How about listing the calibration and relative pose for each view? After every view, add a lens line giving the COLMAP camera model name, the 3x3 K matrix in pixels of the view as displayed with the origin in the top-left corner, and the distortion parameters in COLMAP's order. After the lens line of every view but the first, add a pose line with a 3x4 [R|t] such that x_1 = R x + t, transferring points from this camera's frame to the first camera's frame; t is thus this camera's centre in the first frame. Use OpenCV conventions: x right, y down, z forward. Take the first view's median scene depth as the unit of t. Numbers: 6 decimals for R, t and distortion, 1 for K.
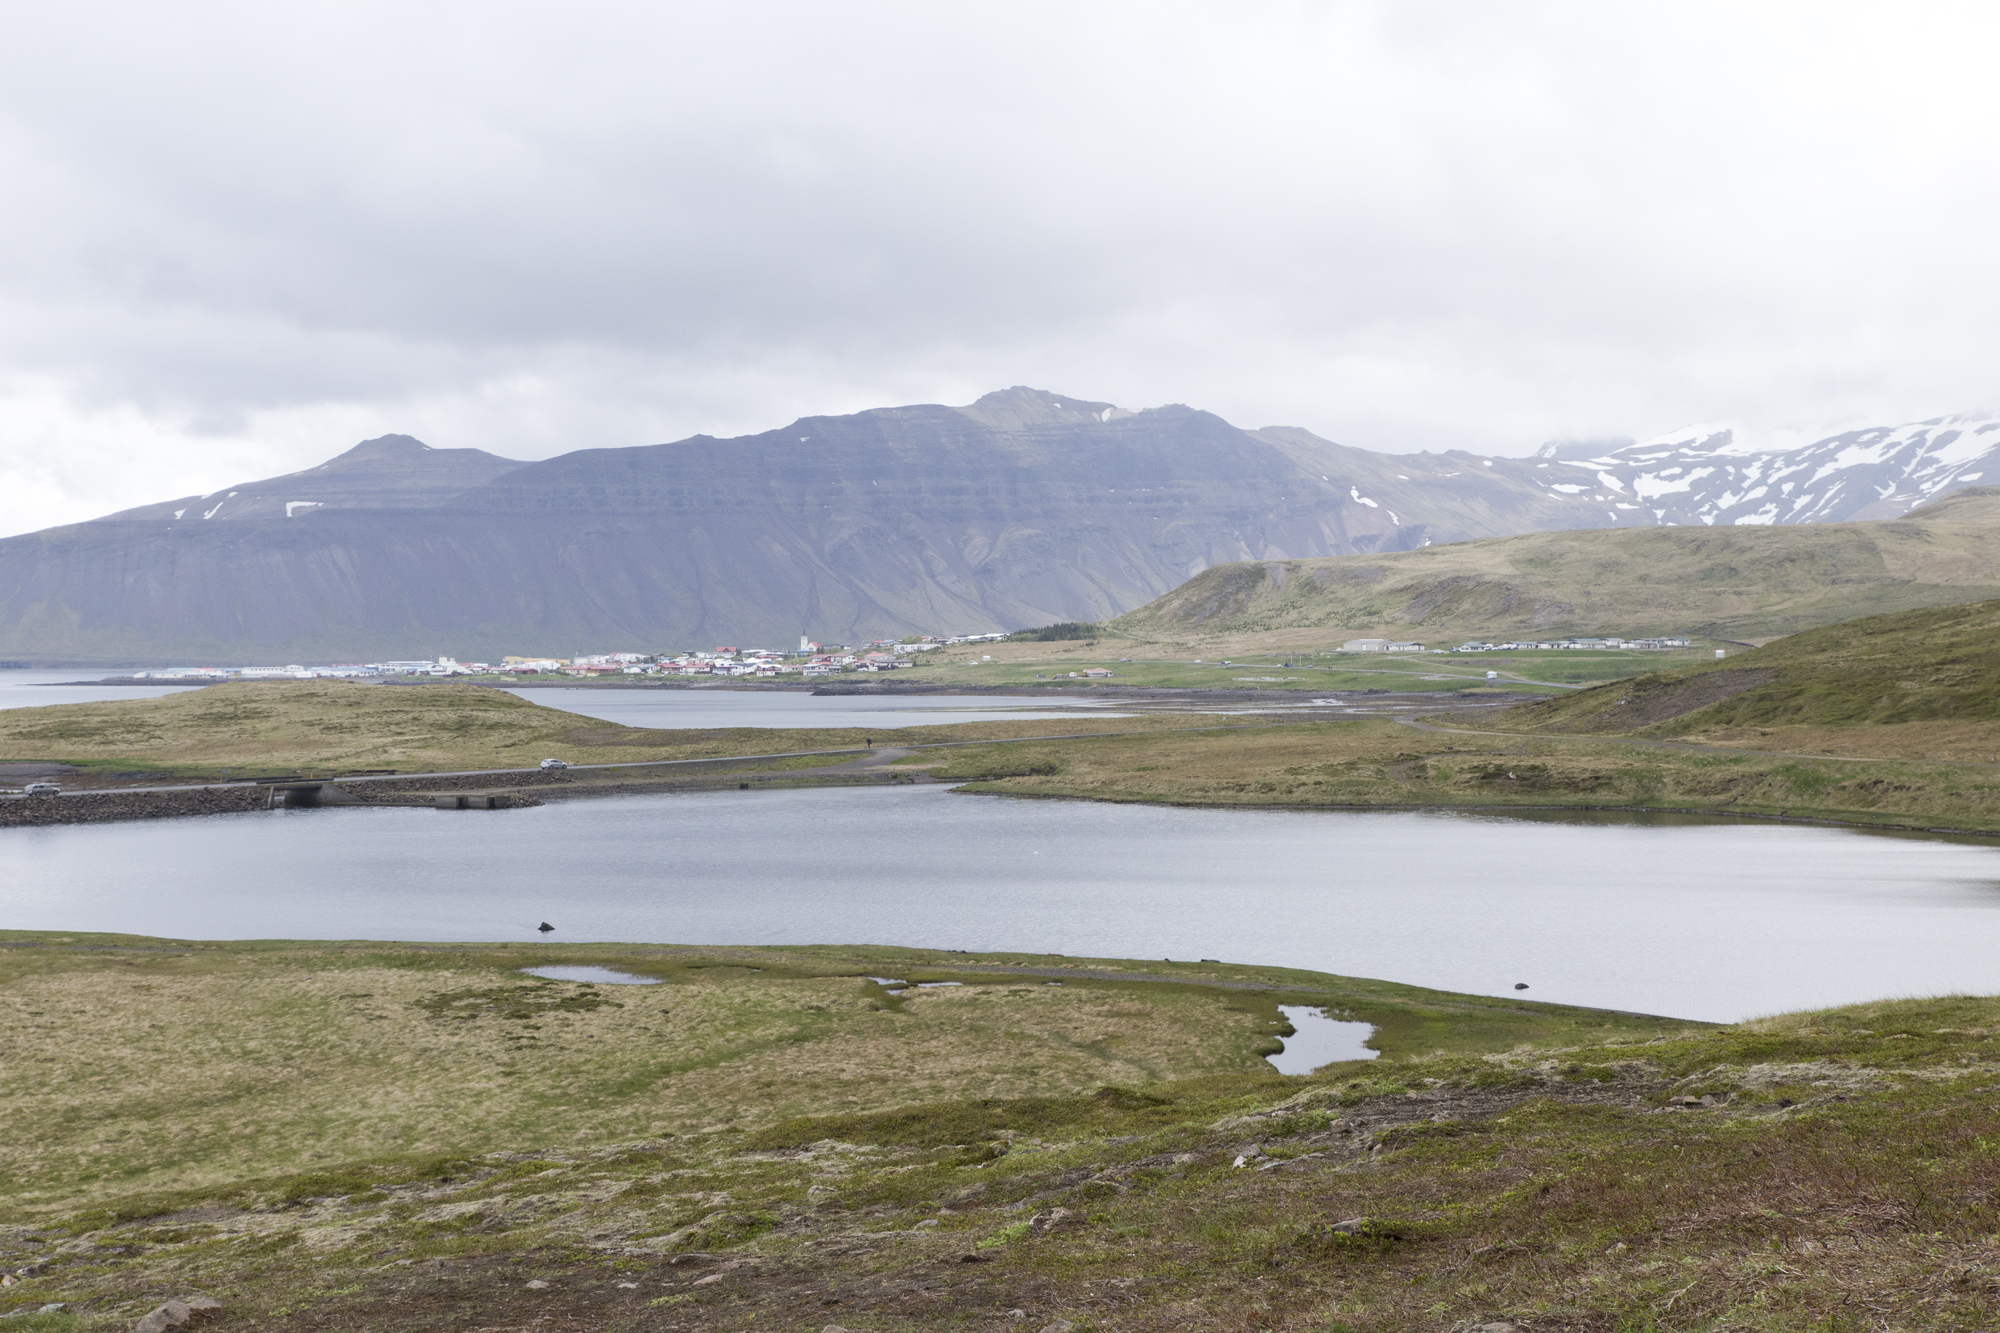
lens RADIAL K [[2727.5, 0, 1000.0], [0, 2727.5, 666.5], [0, 0, 1]] dist [-0.008636, 0.039068]
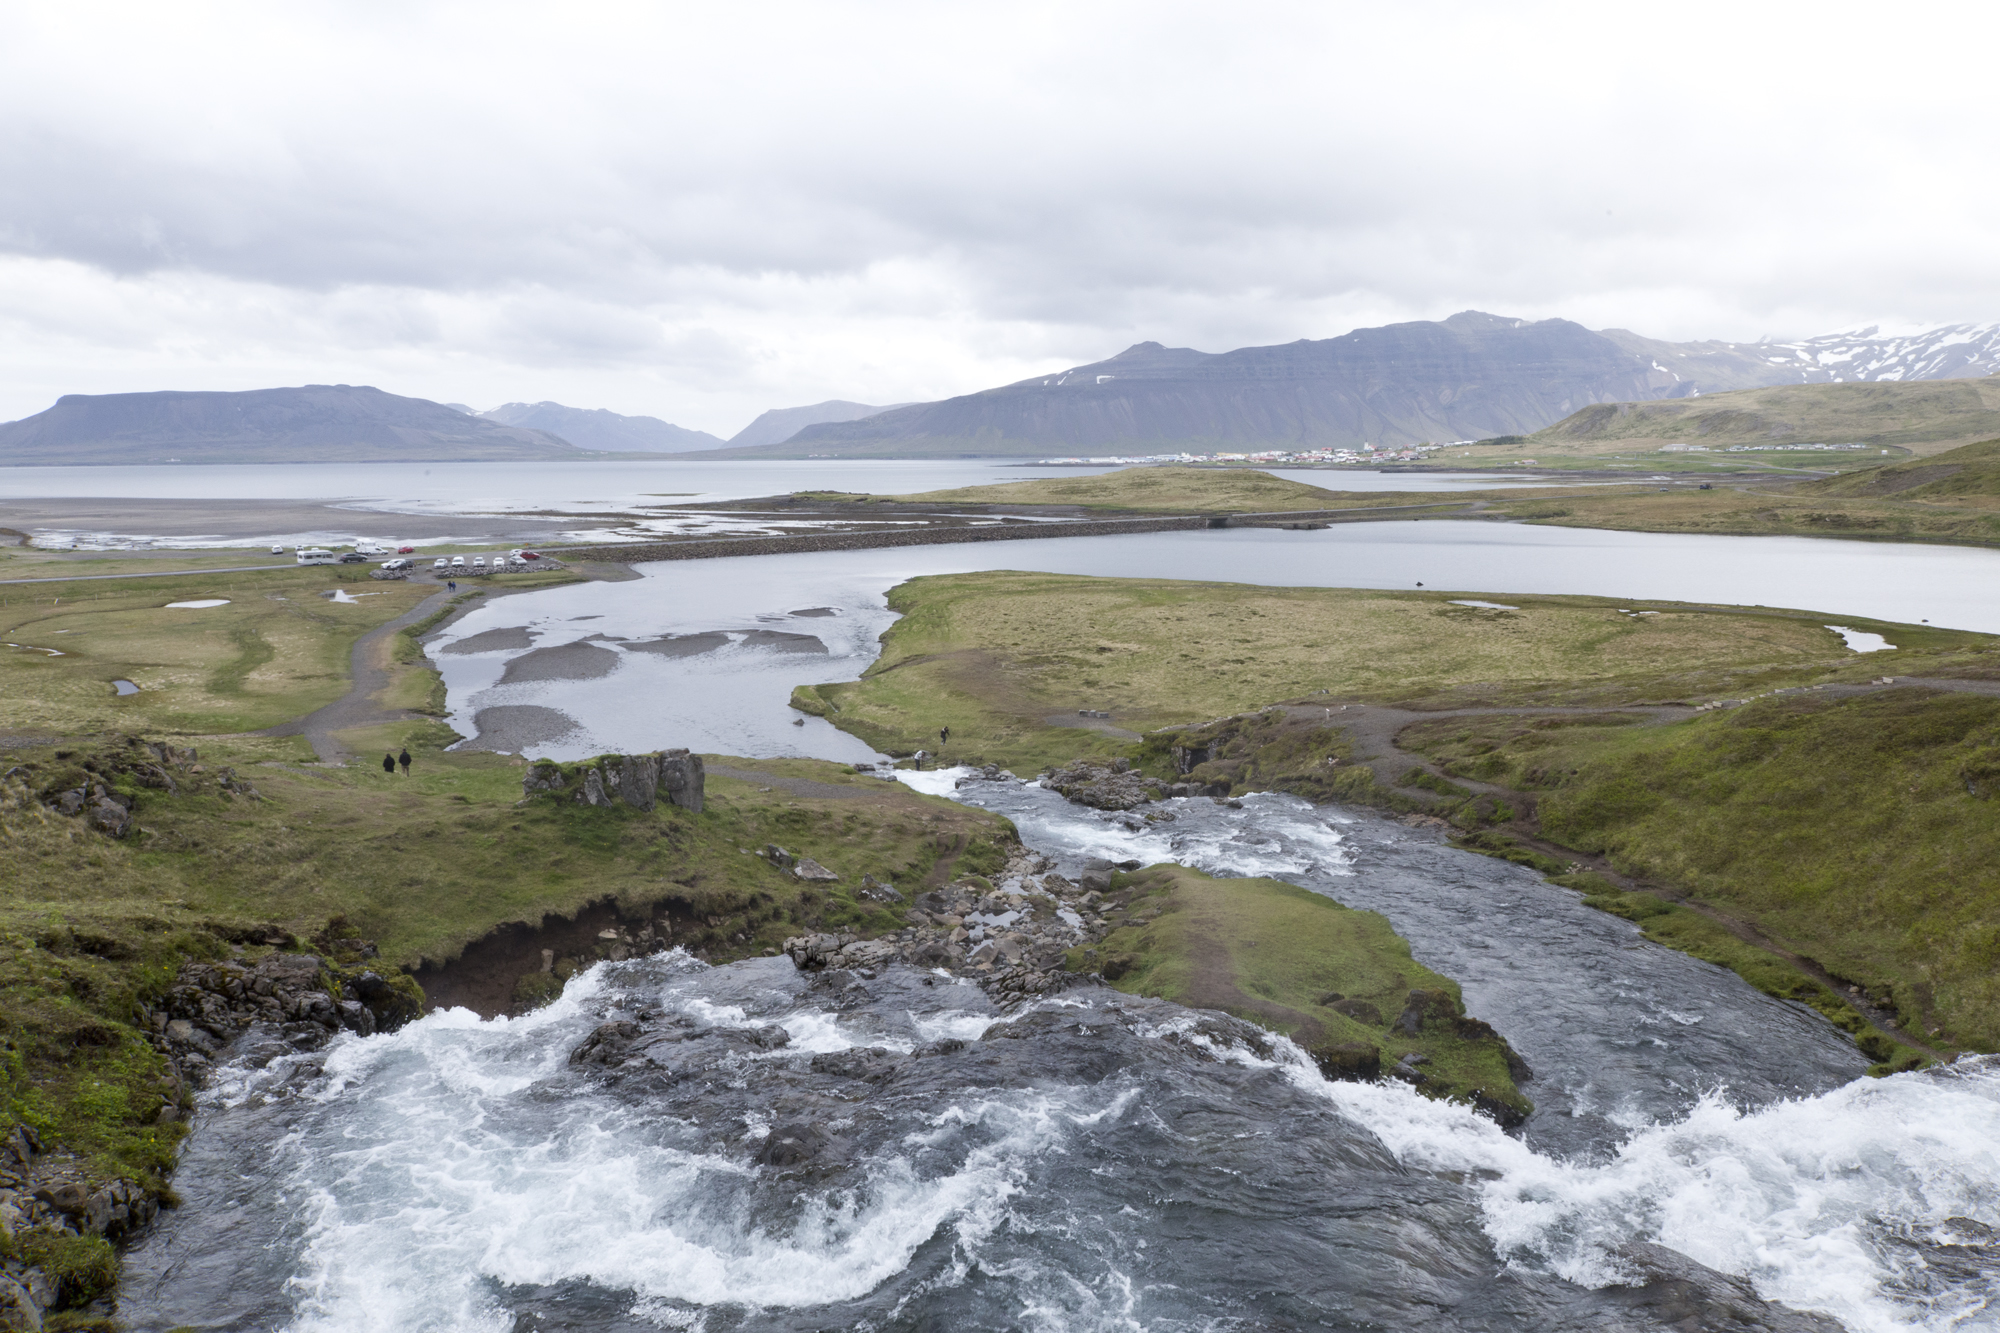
lens RADIAL K [[1406.4, 0, 1000.0], [0, 1406.4, 666.5], [0, 0, 1]] dist [-0.002481, -0.003800]
pose [[0.970776, 0.035693, -0.237320, -0.085228], [0.000902, 0.988328, 0.152335, -0.006227], [0.239988, -0.148098, 0.959413, -0.087470]]
